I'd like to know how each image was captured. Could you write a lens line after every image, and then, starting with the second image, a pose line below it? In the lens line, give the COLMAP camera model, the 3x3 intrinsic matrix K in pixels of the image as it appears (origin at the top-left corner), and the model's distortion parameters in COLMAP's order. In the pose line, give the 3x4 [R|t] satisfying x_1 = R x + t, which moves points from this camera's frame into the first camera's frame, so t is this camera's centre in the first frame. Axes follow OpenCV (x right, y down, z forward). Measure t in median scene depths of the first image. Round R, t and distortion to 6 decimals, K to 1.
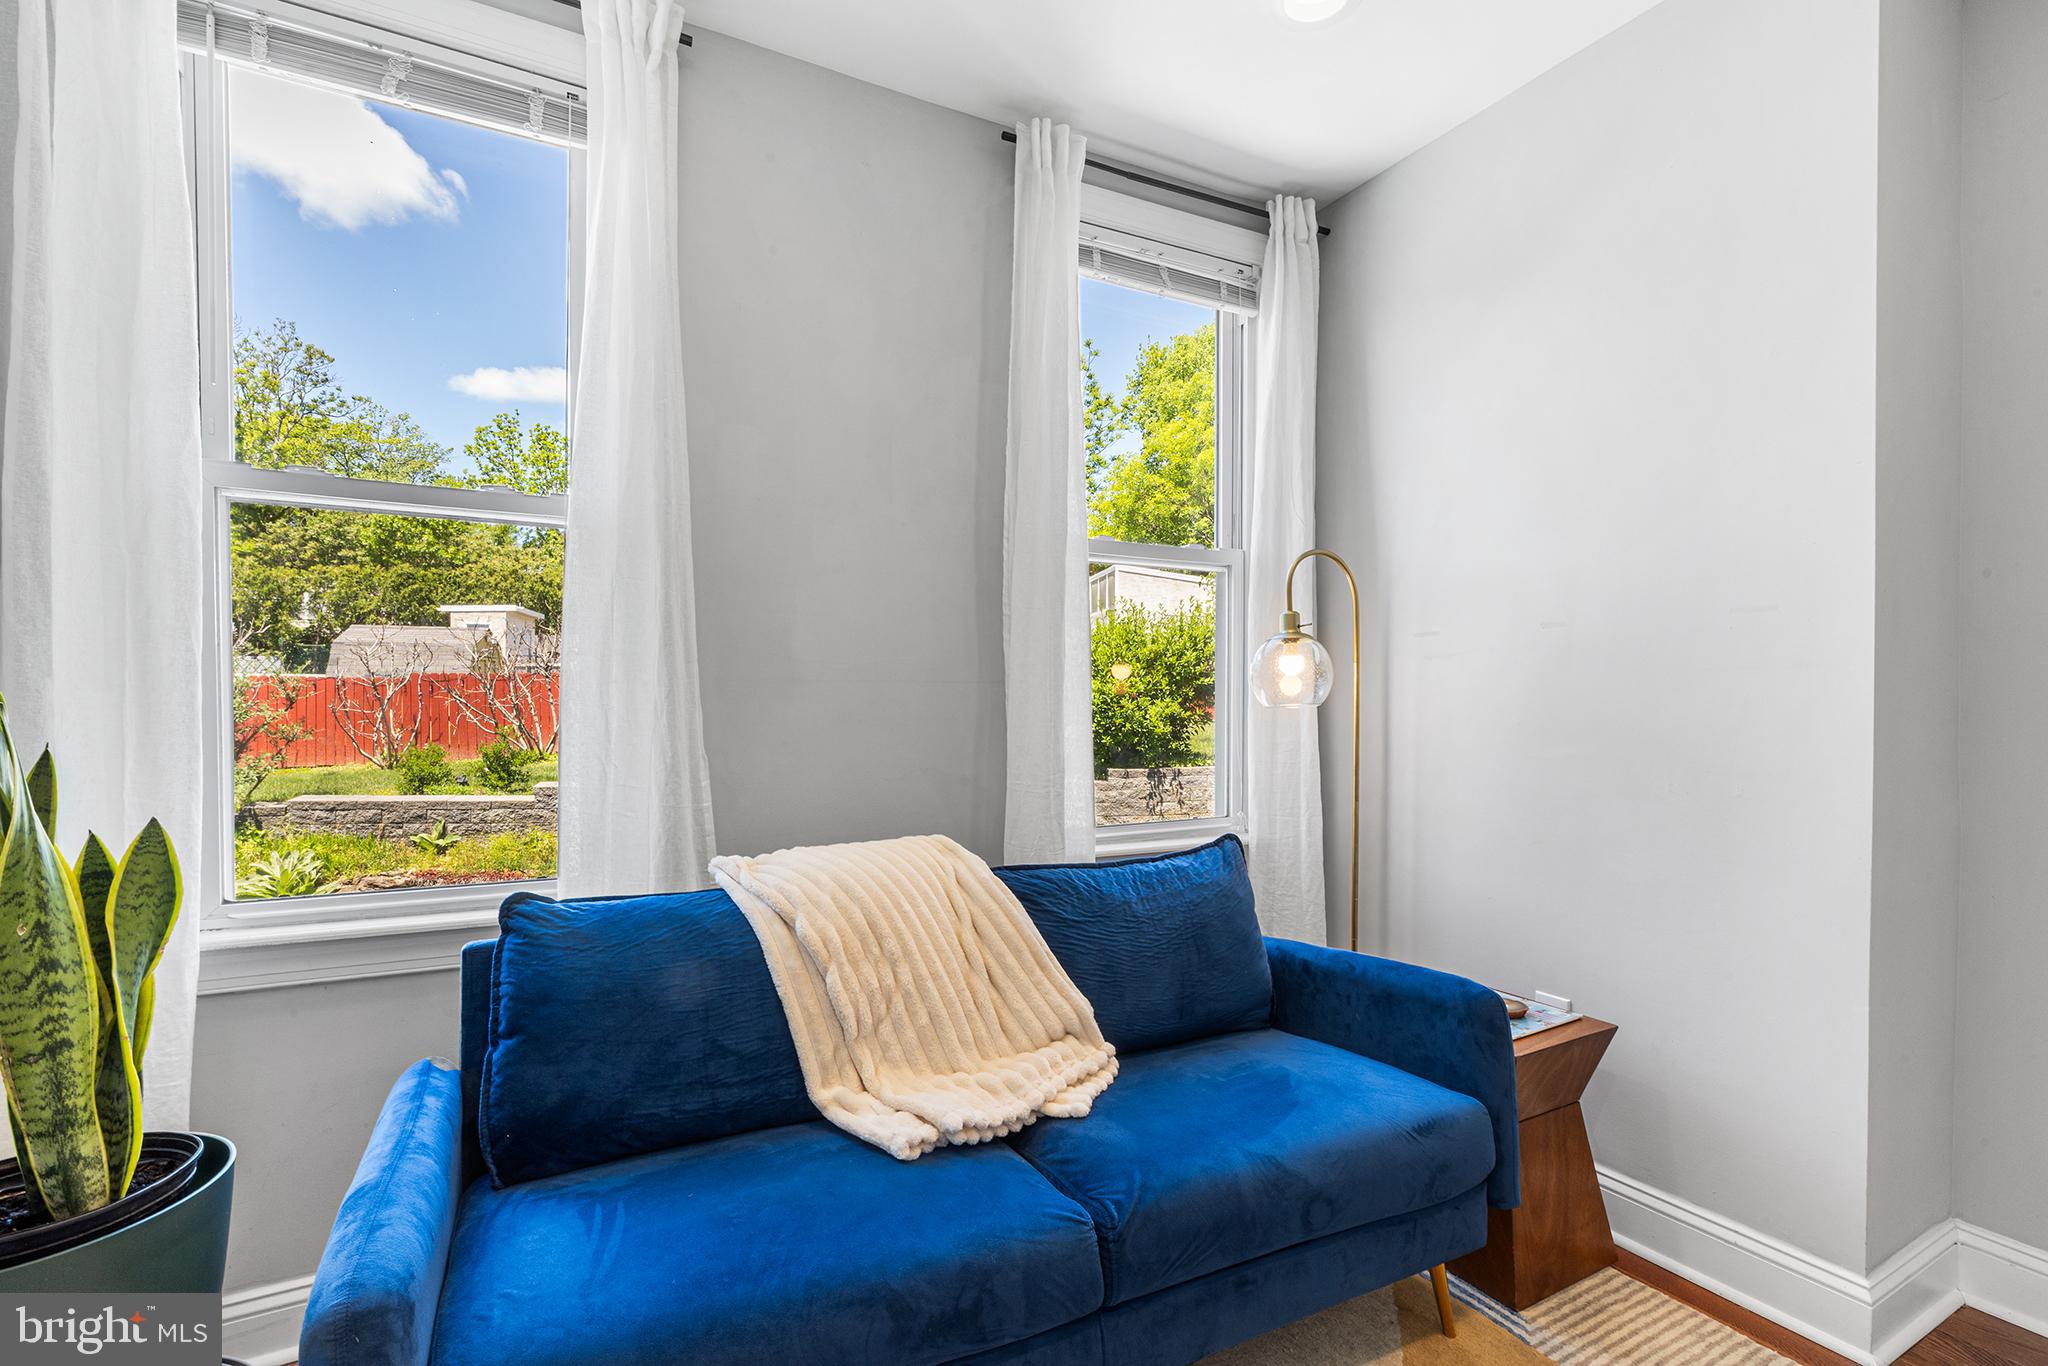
lens RADIAL K [[927.0, 0, 1027.7], [0, 927.0, 727.1], [0, 0, 1]] dist [0.021503, 0.000195]
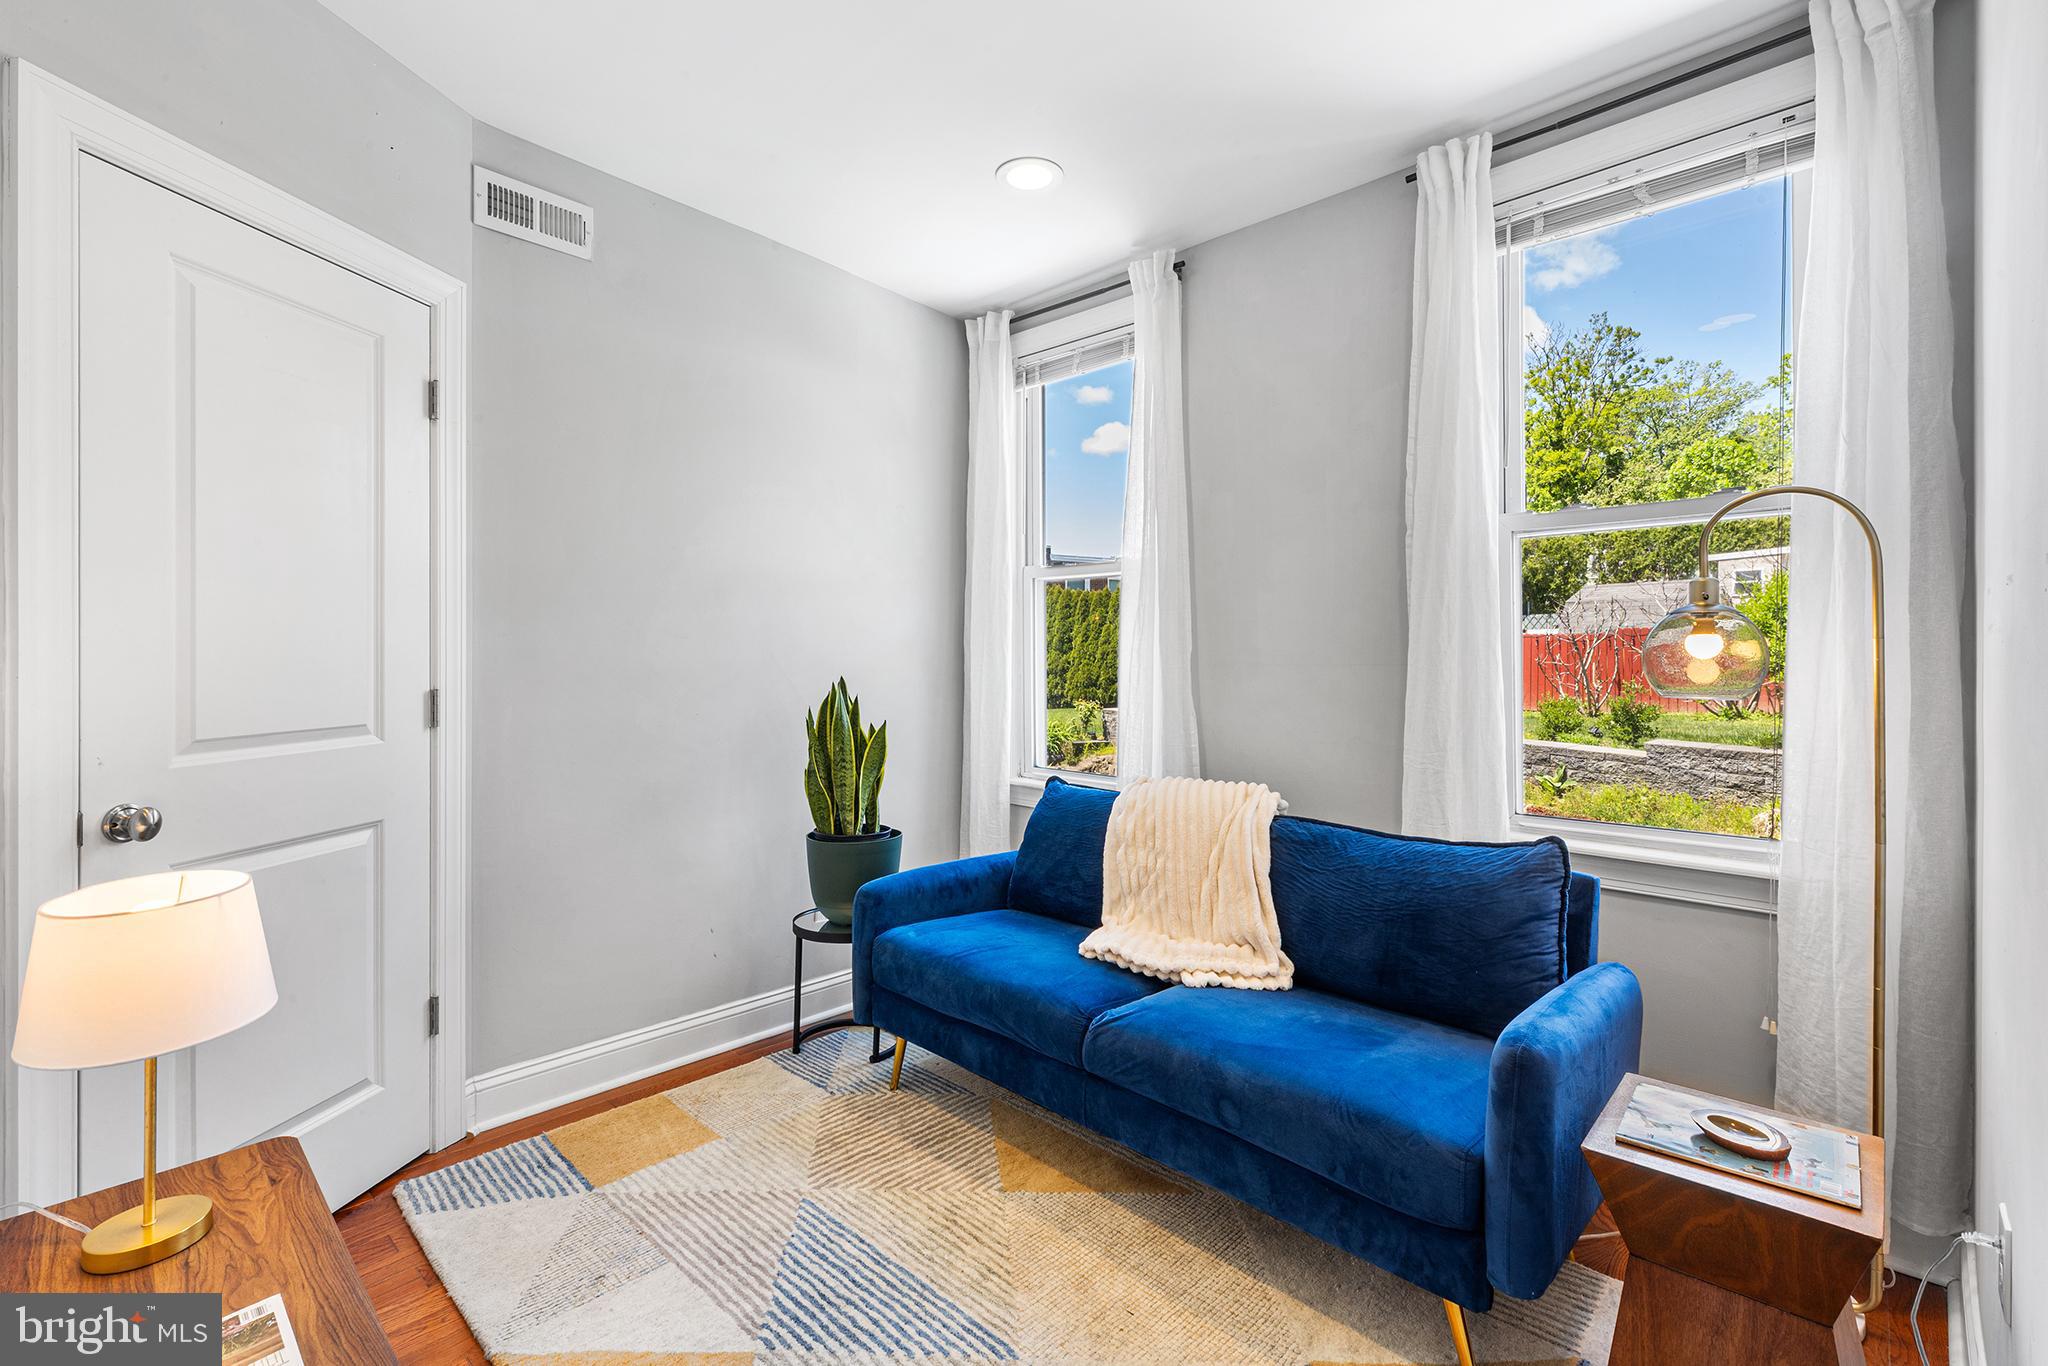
lens RADIAL K [[909.4, 0, 1023.7], [0, 909.4, 674.2], [0, 0, 1]] dist [0.002281, 0.000150]
pose [[0.325857, 0.021132, -0.945183, 0.179223], [-0.023148, 0.999629, 0.014369, -0.008960], [0.945136, 0.017197, 0.326226, 0.044935]]
